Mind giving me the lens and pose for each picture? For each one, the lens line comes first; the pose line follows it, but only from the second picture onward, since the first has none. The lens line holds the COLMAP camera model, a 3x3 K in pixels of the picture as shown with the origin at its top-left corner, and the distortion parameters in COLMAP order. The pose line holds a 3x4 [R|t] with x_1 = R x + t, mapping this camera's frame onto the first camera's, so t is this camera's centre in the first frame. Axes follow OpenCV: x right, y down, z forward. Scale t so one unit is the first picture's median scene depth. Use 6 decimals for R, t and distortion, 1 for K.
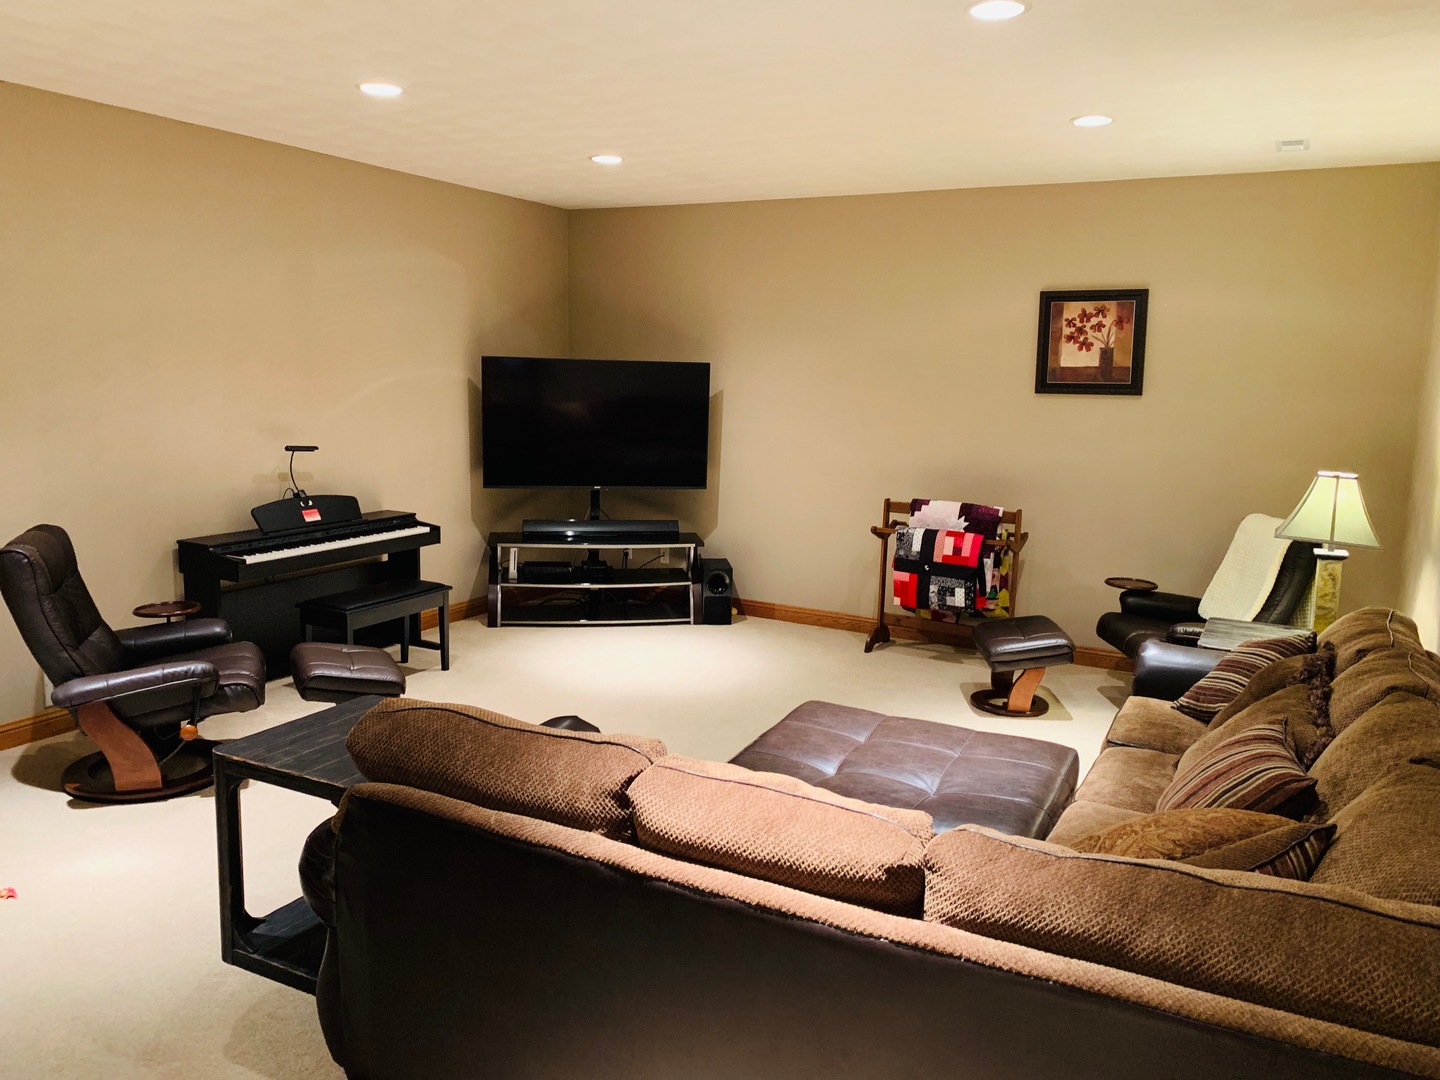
lens RADIAL K [[1095.5, 0, 715.3], [0, 1095.5, 534.2], [0, 0, 1]] dist [0.053055, -0.072255]
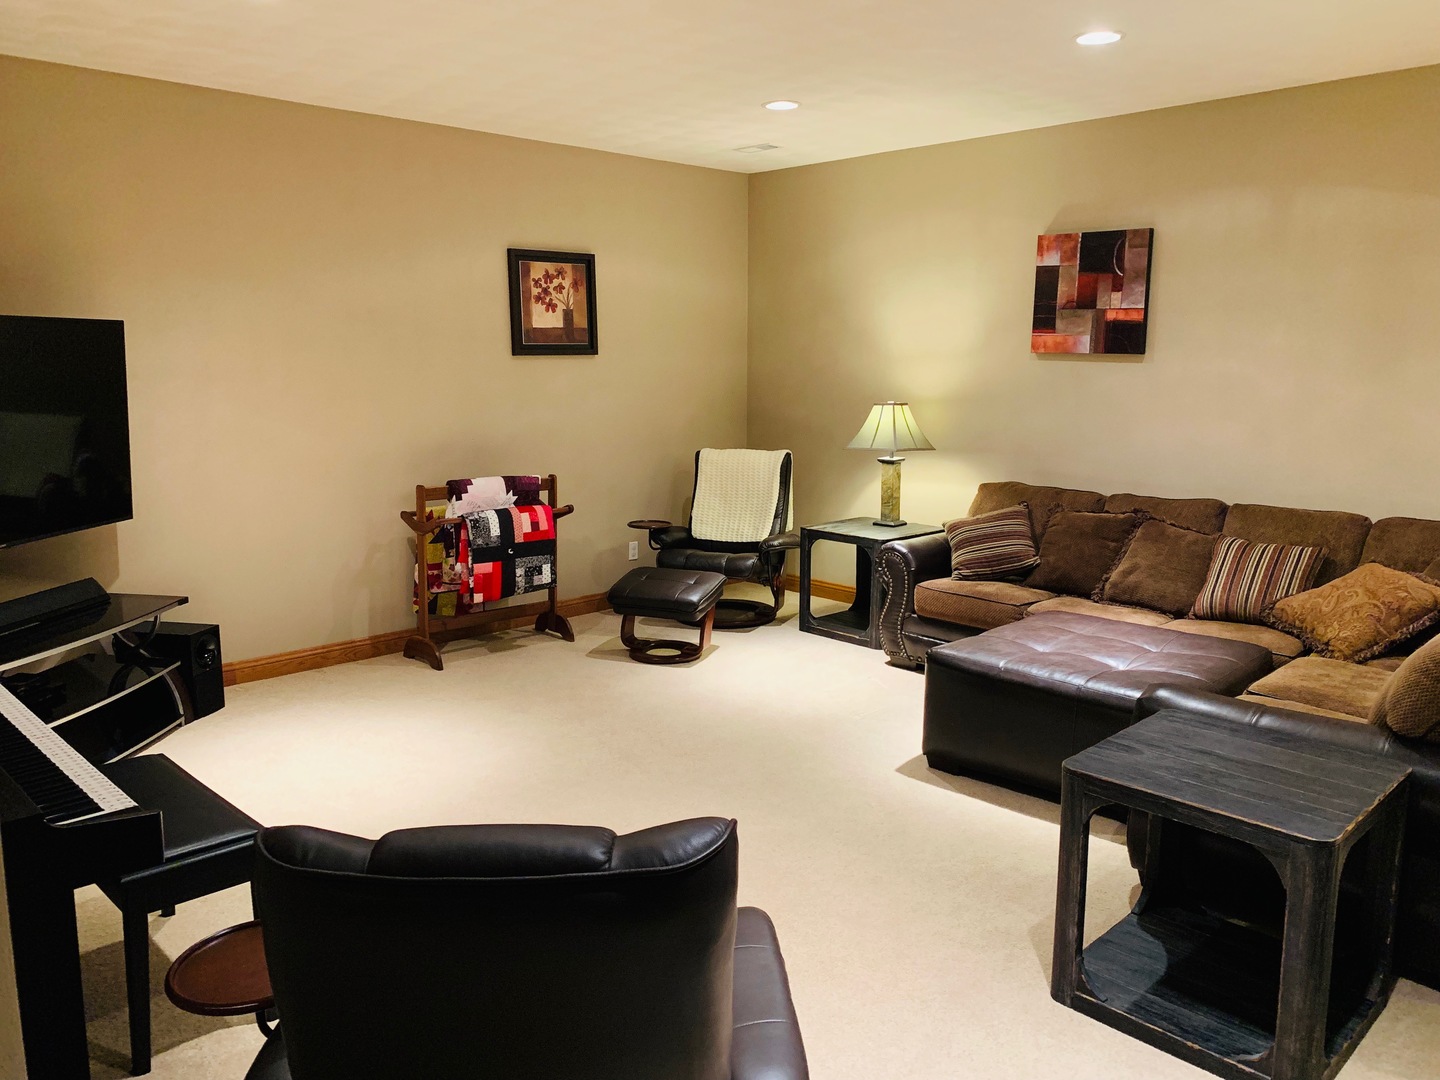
lens RADIAL K [[1095.5, 0, 714.3], [0, 1095.5, 542.5], [0, 0, 1]] dist [0.053055, -0.072255]
pose [[0.291049, -0.185875, 0.938478, -0.610073], [0.148974, 0.977785, 0.147459, -0.085546], [-0.945038, 0.096891, 0.312274, 0.562494]]
